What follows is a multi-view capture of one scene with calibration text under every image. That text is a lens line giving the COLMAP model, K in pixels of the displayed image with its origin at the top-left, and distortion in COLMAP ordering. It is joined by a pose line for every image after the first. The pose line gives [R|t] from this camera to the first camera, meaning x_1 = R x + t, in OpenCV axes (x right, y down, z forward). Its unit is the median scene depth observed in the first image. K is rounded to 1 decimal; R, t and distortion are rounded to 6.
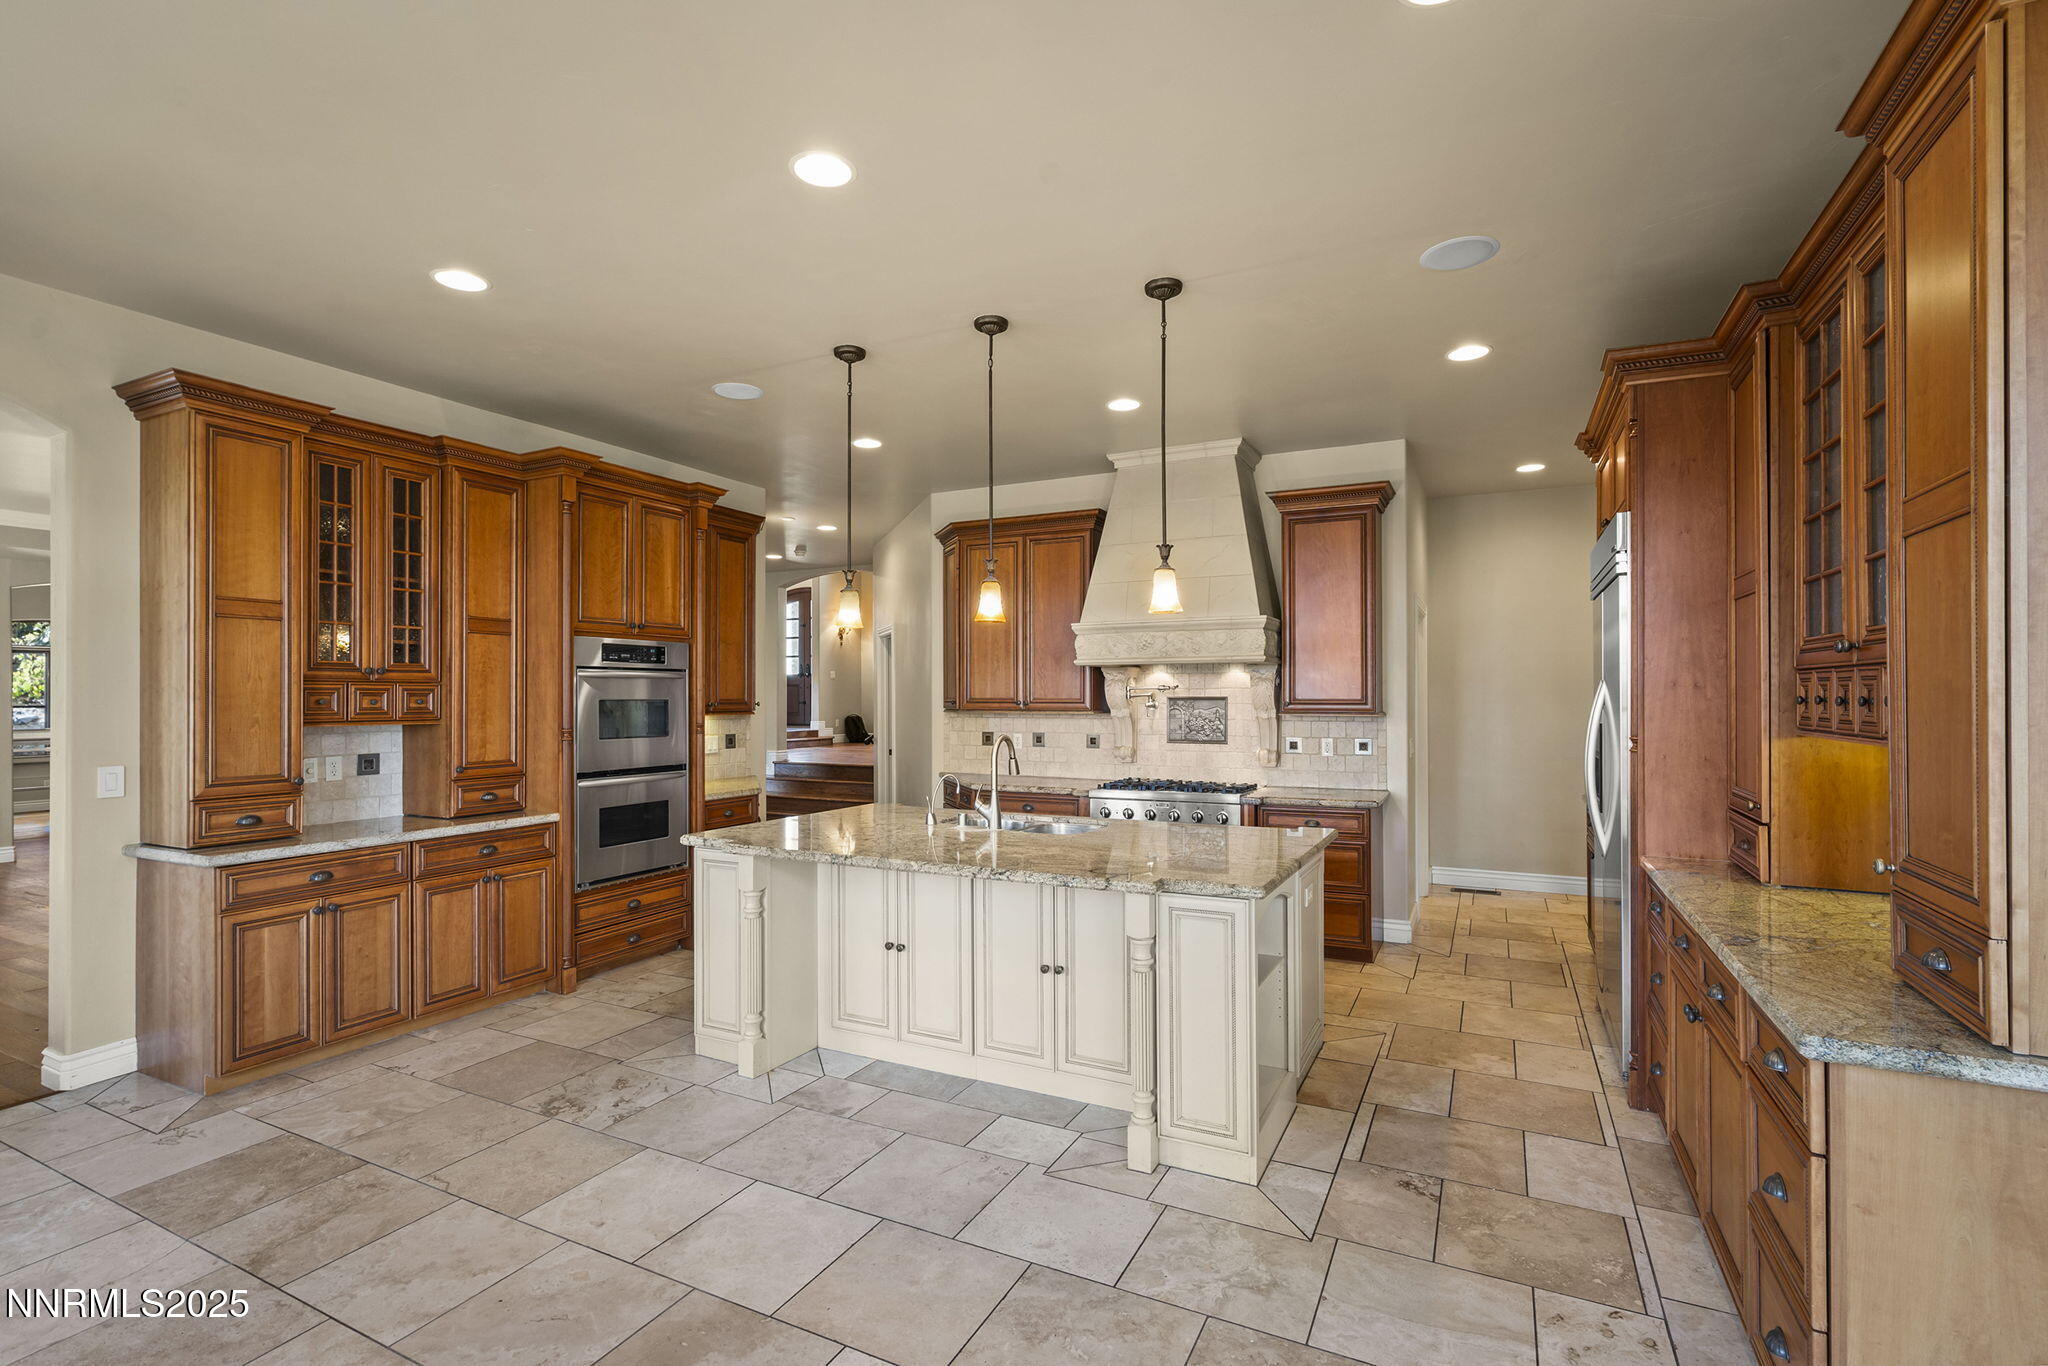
lens RADIAL K [[936.6, 0, 1022.6], [0, 936.6, 687.9], [0, 0, 1]] dist [-0.003138, -0.000111]
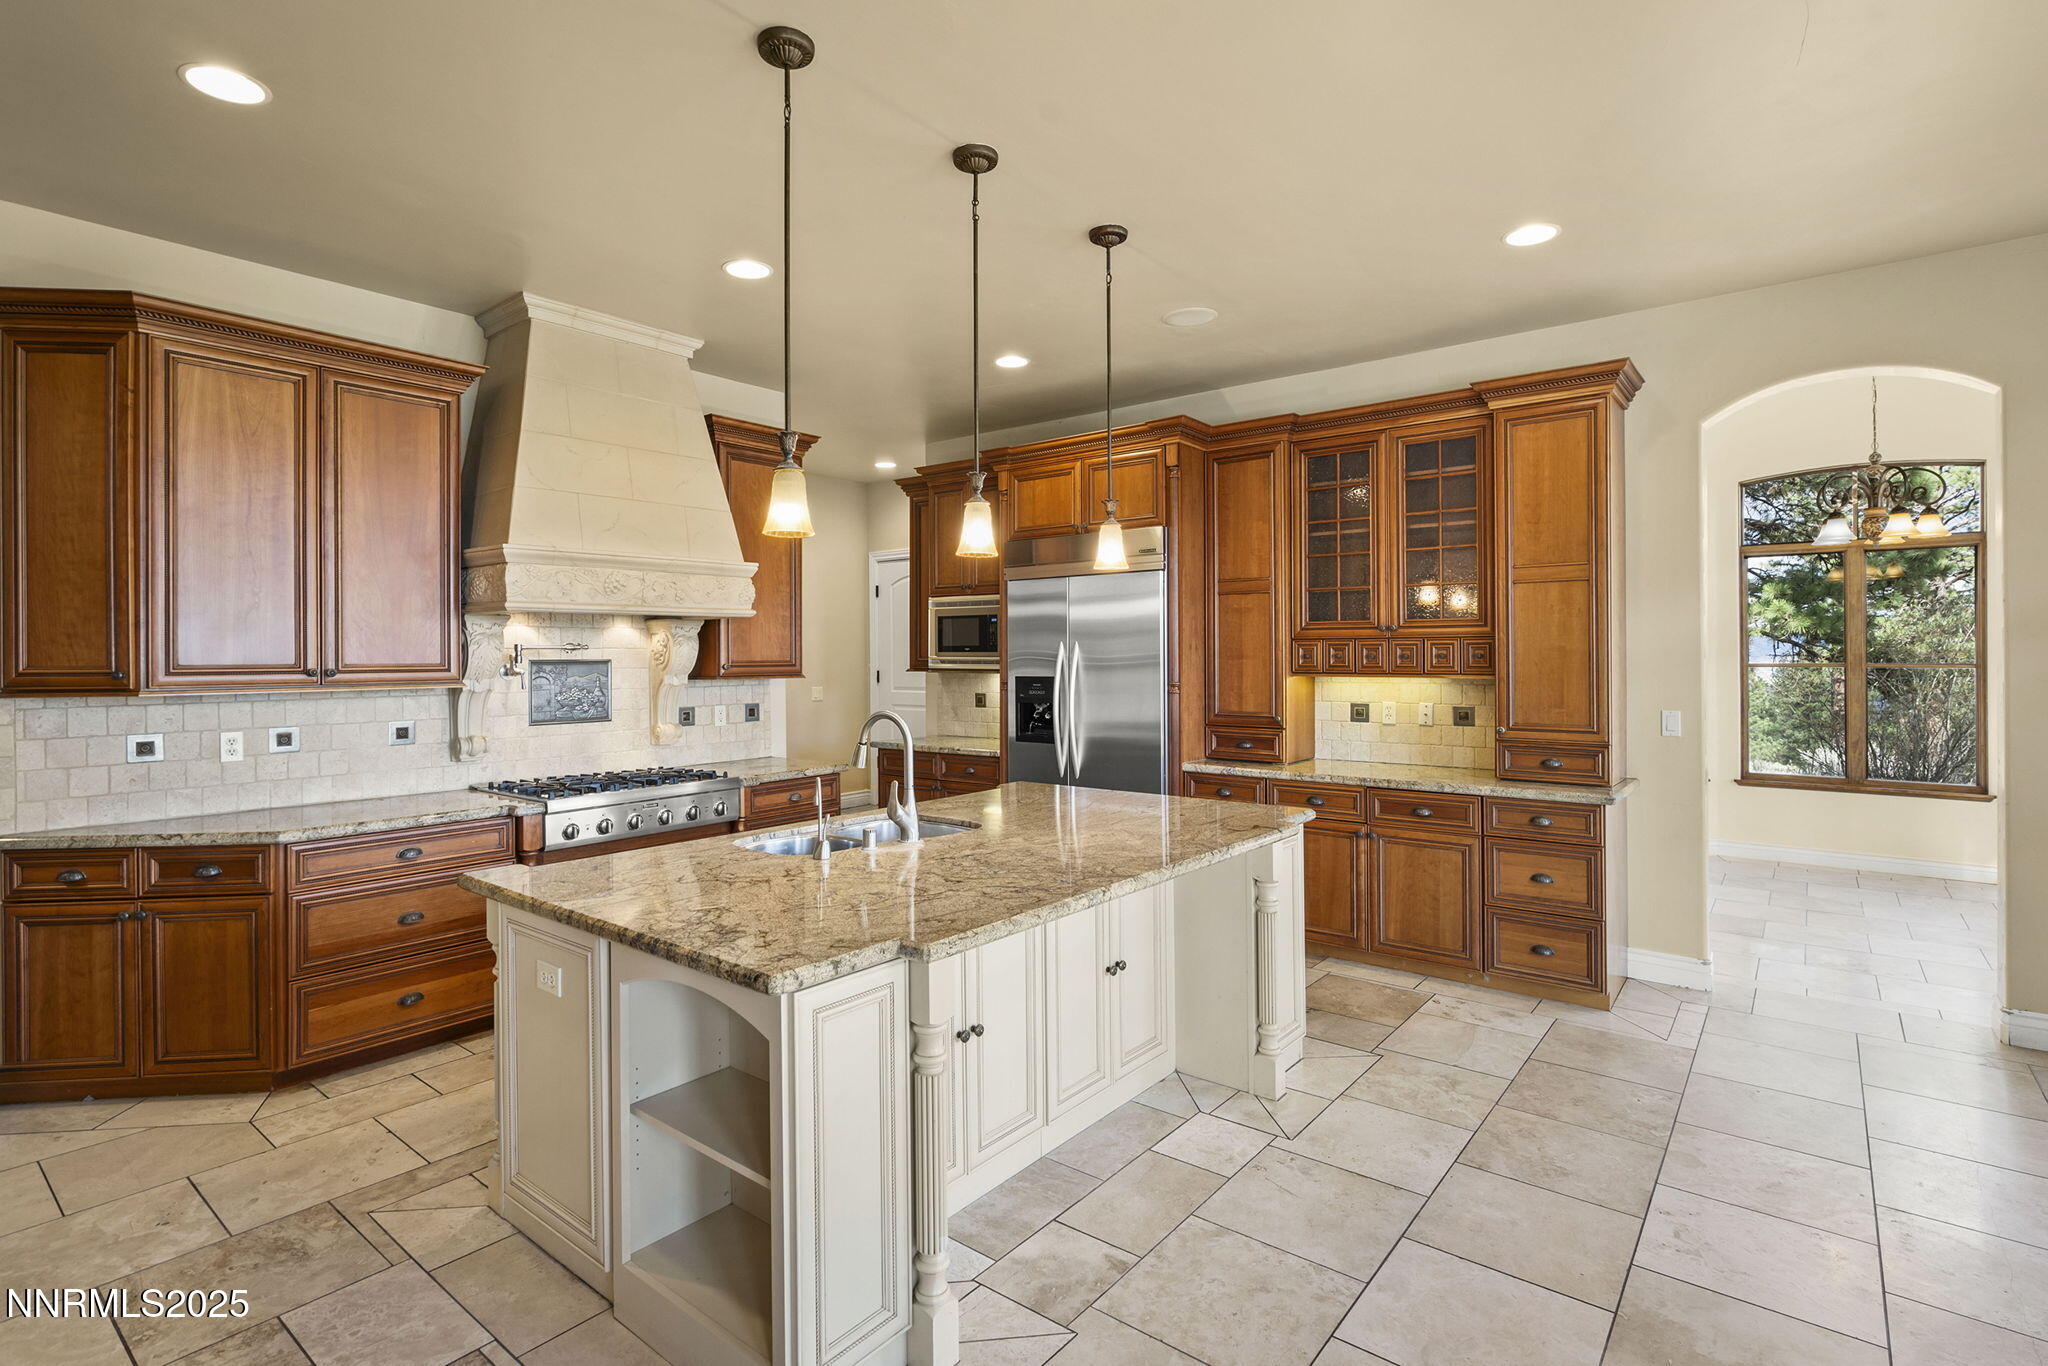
lens RADIAL K [[973.2, 0, 1023.4], [0, 973.2, 663.4], [0, 0, 1]] dist [-0.014879, 0.000286]
pose [[0.223140, -0.007352, 0.974759, -0.620148], [-0.001480, 0.999968, 0.007881, 0.007767], [-0.974785, -0.003201, 0.223122, 0.634375]]
